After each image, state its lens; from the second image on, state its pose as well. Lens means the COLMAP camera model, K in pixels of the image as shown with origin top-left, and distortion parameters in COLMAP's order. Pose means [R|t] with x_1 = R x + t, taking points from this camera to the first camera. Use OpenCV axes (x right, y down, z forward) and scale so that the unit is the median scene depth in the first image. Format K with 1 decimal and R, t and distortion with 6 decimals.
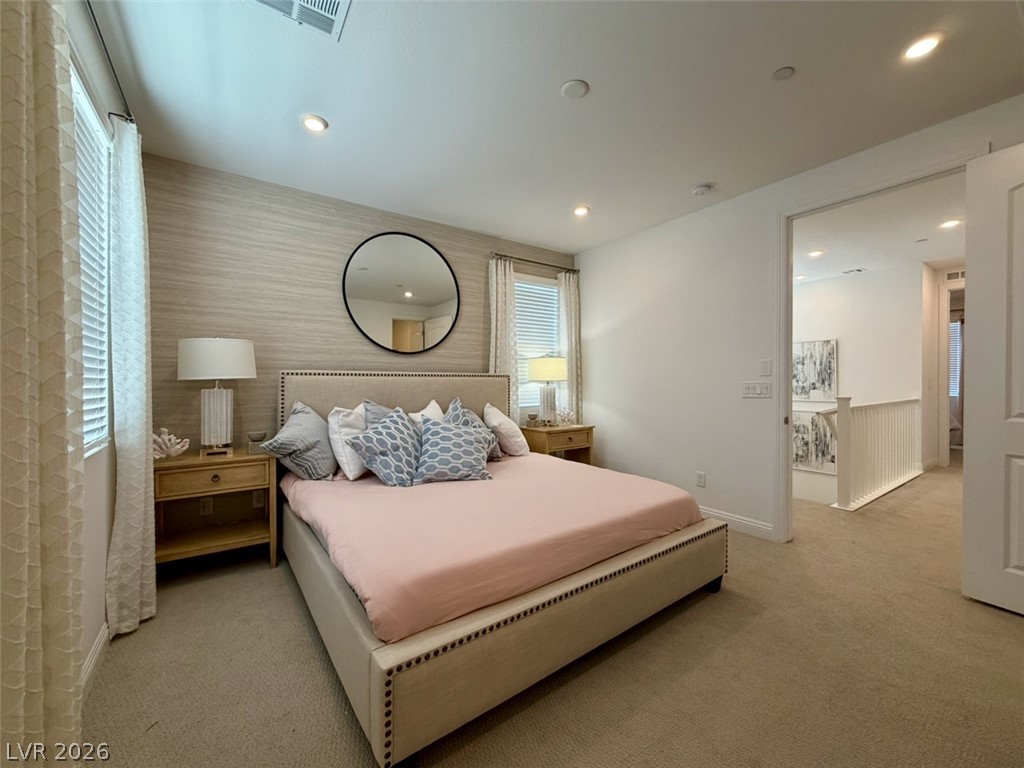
lens RADIAL K [[408.5, 0, 509.4], [0, 408.5, 384.1], [0, 0, 1]] dist [0.000802, -0.000338]
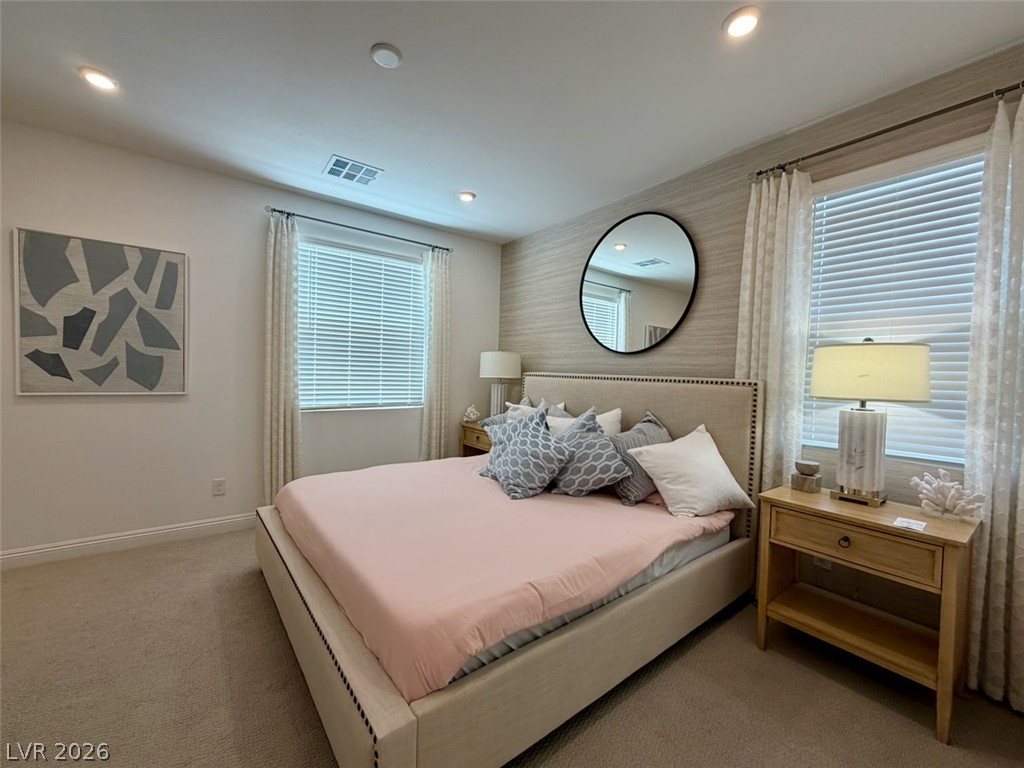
lens RADIAL K [[408.5, 0, 509.4], [0, 408.5, 384.1], [0, 0, 1]] dist [0.000802, -0.000338]
pose [[0.038646, 0.033825, -0.998680, 0.623344], [-0.032666, 0.998936, 0.032570, -0.030555], [0.998719, 0.031364, 0.039710, 0.728521]]
